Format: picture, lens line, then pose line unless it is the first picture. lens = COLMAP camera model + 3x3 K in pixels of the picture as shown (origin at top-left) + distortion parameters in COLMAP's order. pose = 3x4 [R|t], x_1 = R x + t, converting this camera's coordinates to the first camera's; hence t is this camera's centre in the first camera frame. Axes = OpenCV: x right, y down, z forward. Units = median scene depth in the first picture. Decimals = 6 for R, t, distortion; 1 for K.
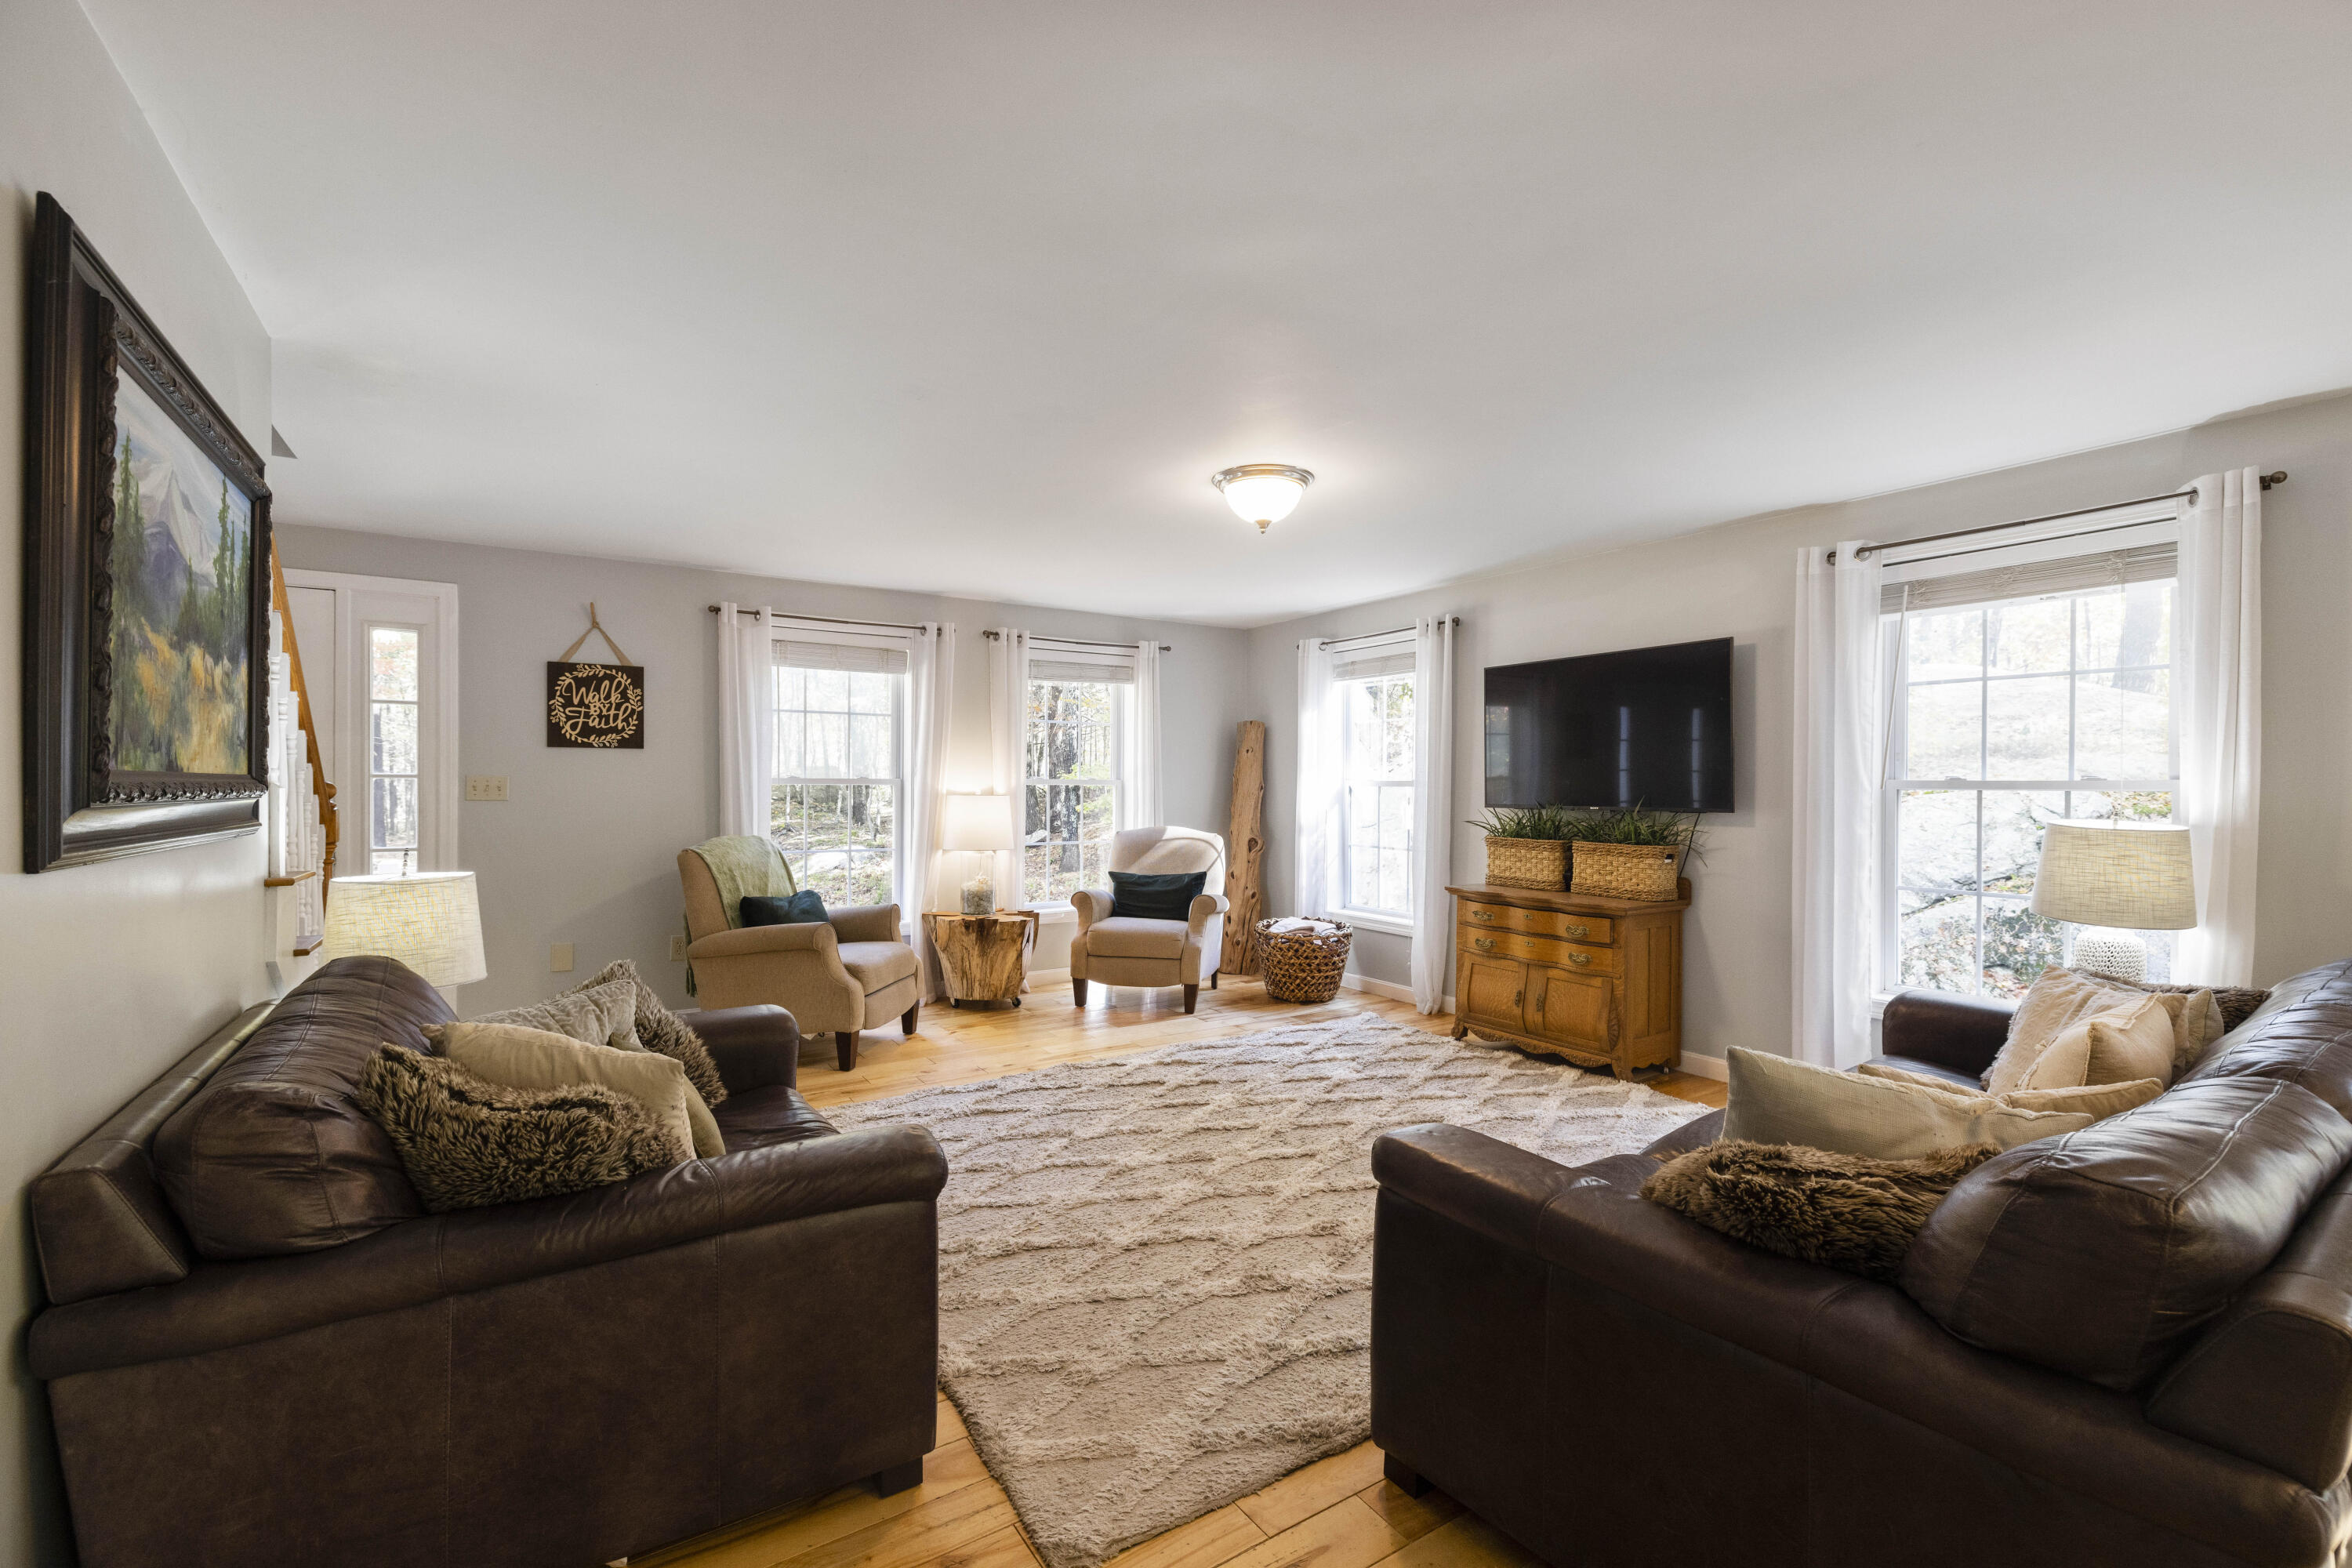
lens RADIAL K [[986.6, 0, 1168.7], [0, 986.6, 787.8], [0, 0, 1]] dist [0.010971, 0.000072]
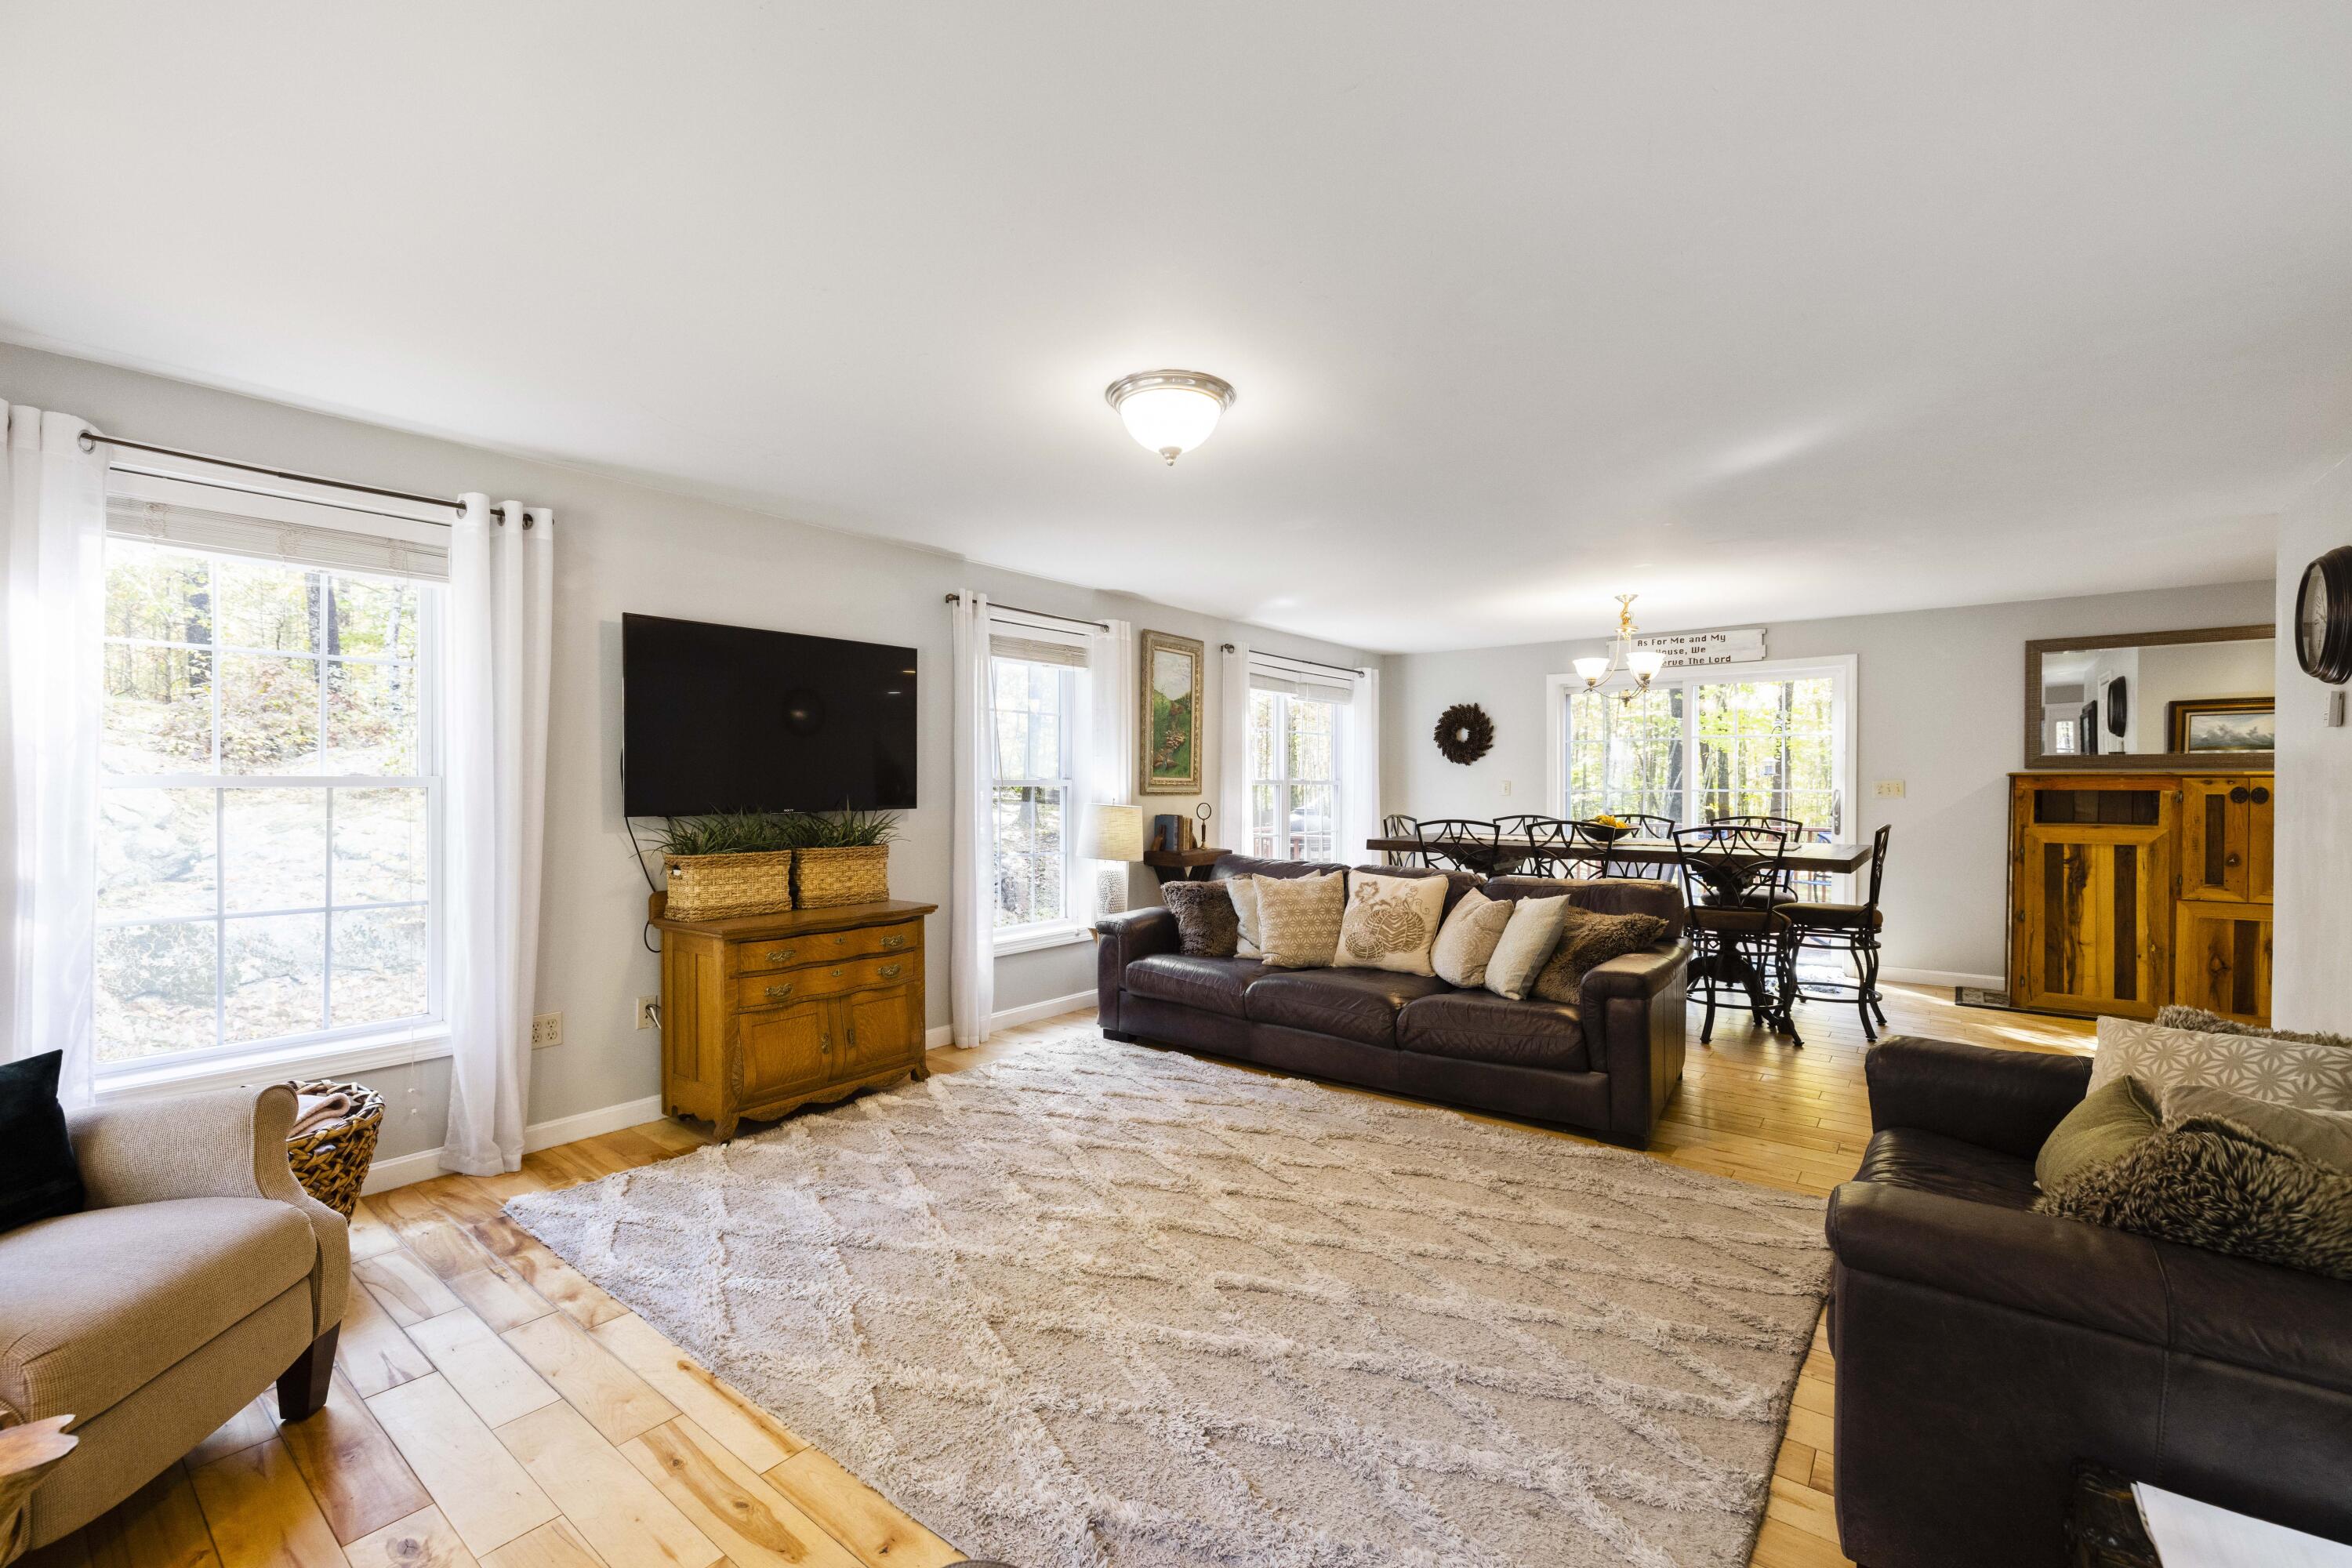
lens RADIAL K [[984.3, 0, 1167.9], [0, 984.3, 789.1], [0, 0, 1]] dist [0.000409, -0.000113]
pose [[-0.310053, -0.010343, 0.950663, -0.556907], [0.000944, 0.999937, 0.011187, -0.008291], [-0.950719, 0.004366, -0.310023, 1.065399]]
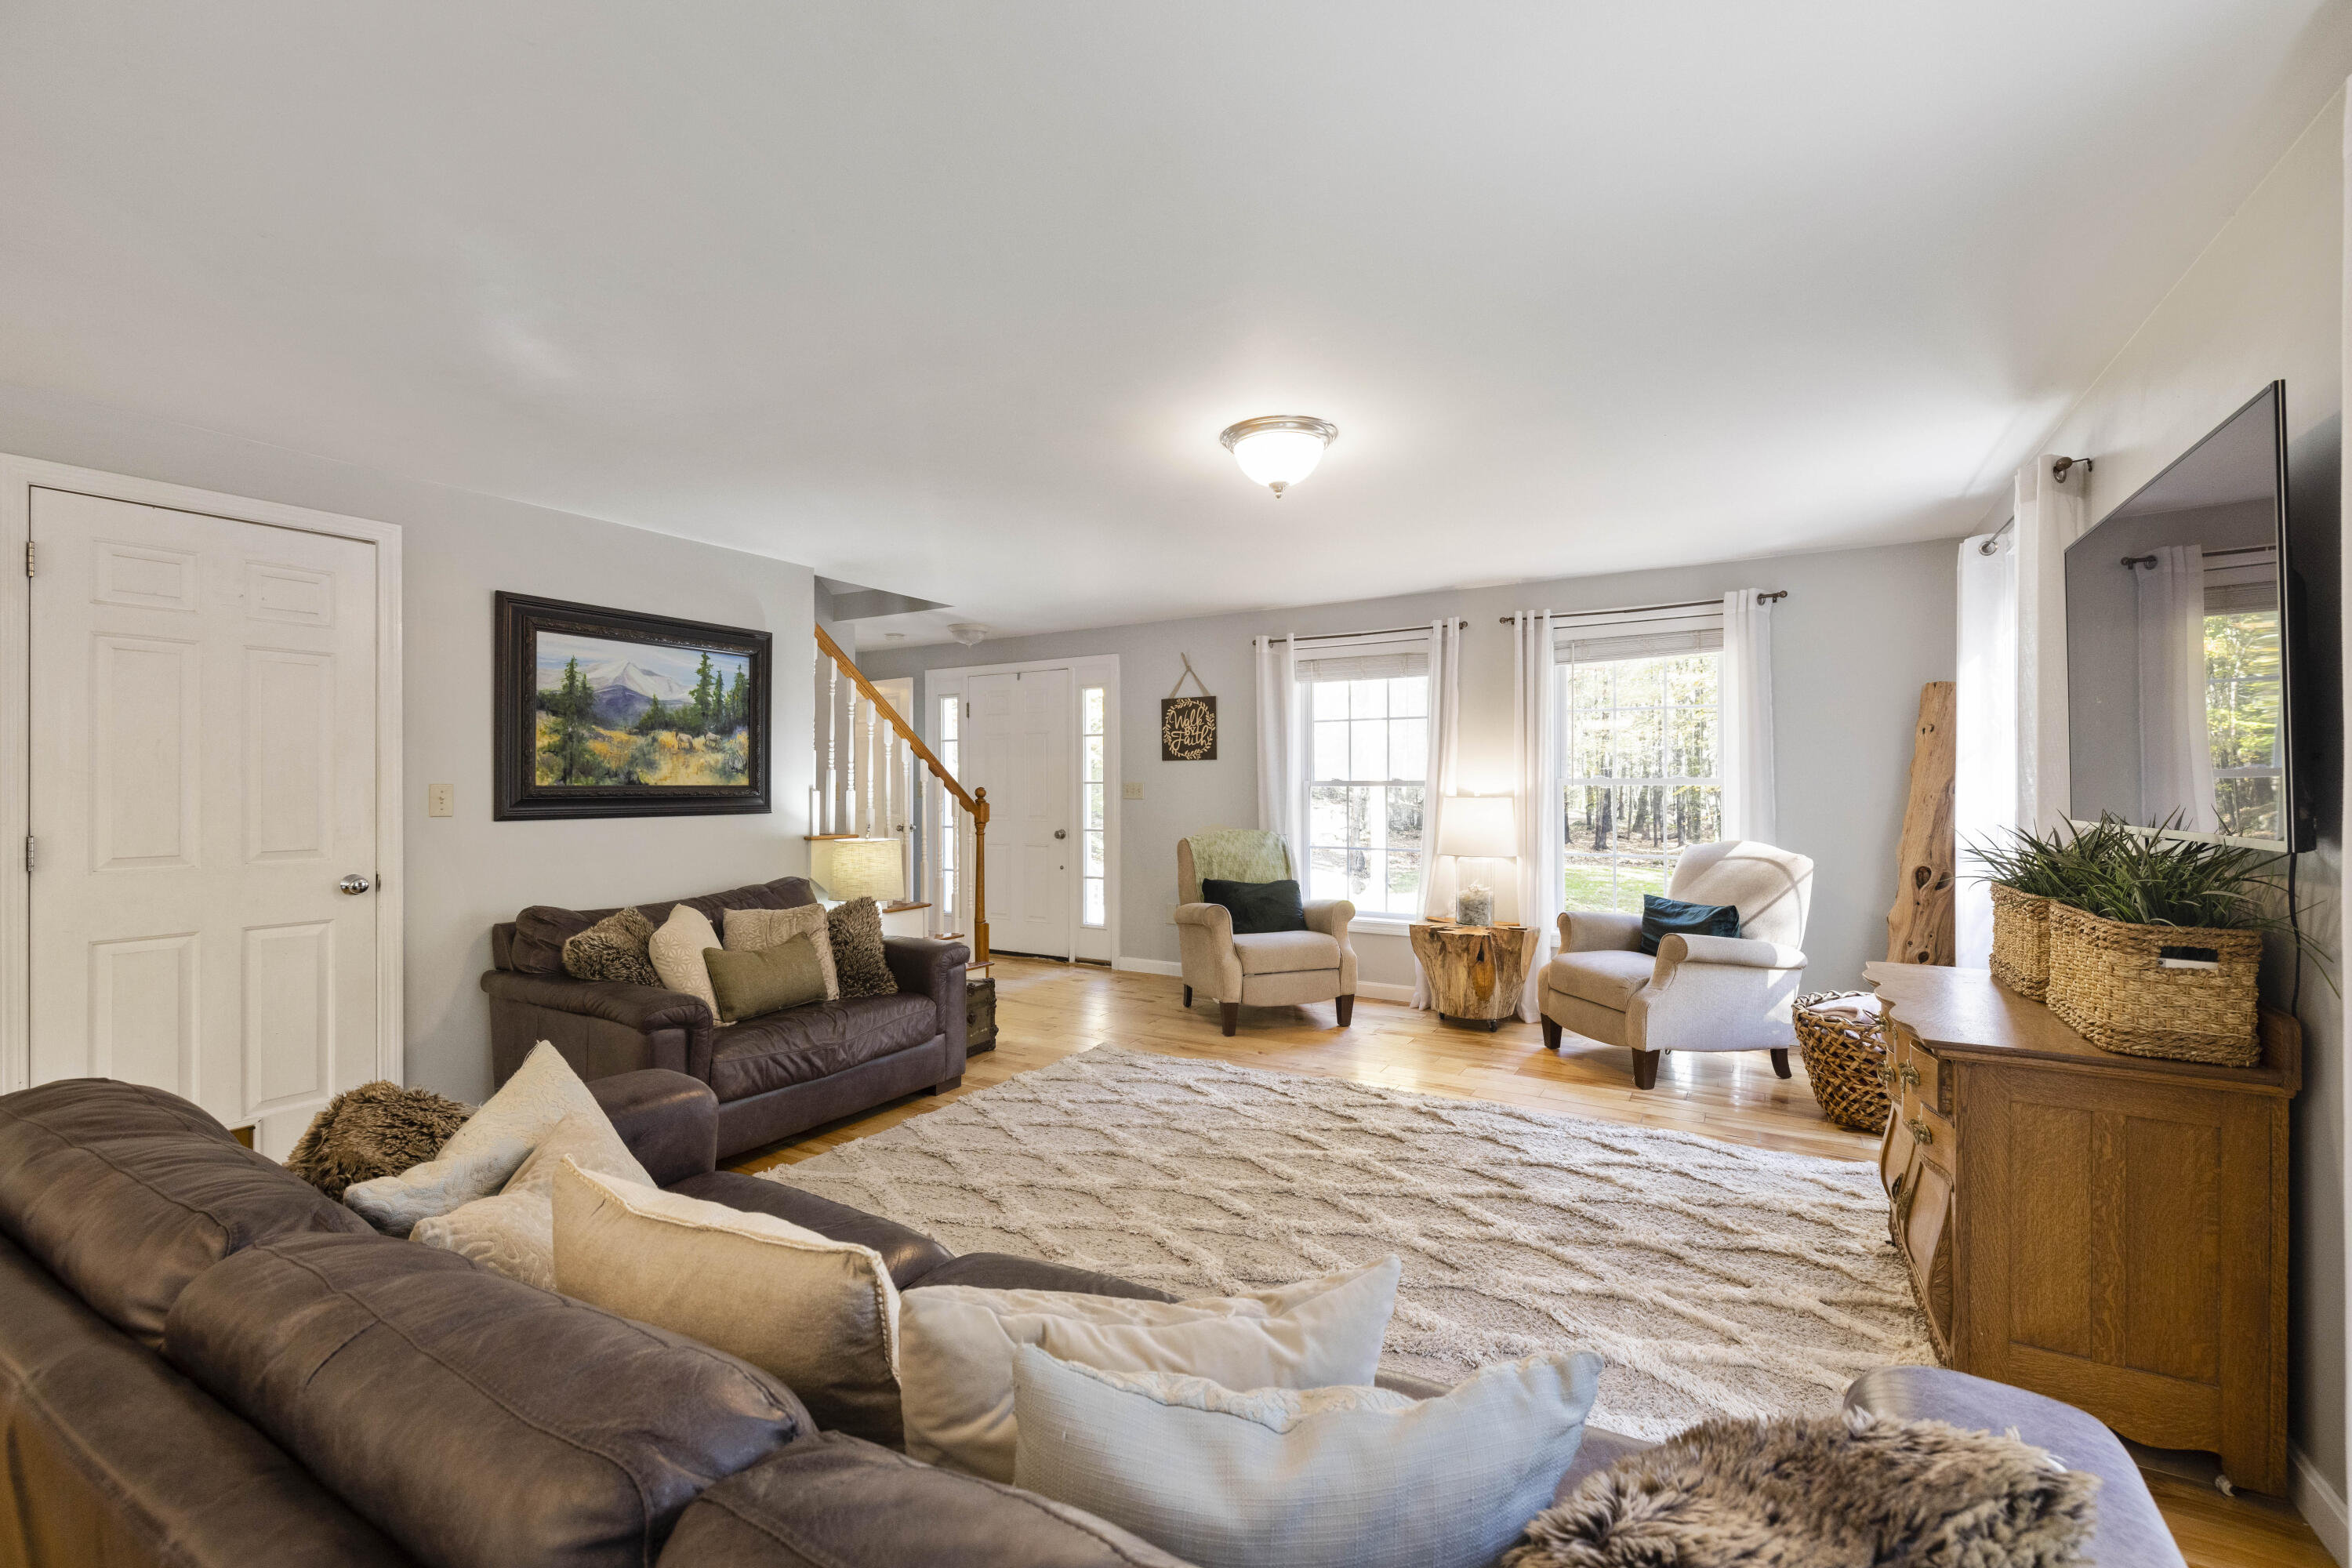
lens RADIAL K [[984.3, 0, 1167.9], [0, 984.3, 789.1], [0, 0, 1]] dist [0.000409, -0.000113]
pose [[0.439922, -0.001210, -0.898035, 0.709717], [0.002740, 0.999996, -0.000005, -0.001406], [0.898032, -0.002458, 0.439924, 0.454072]]
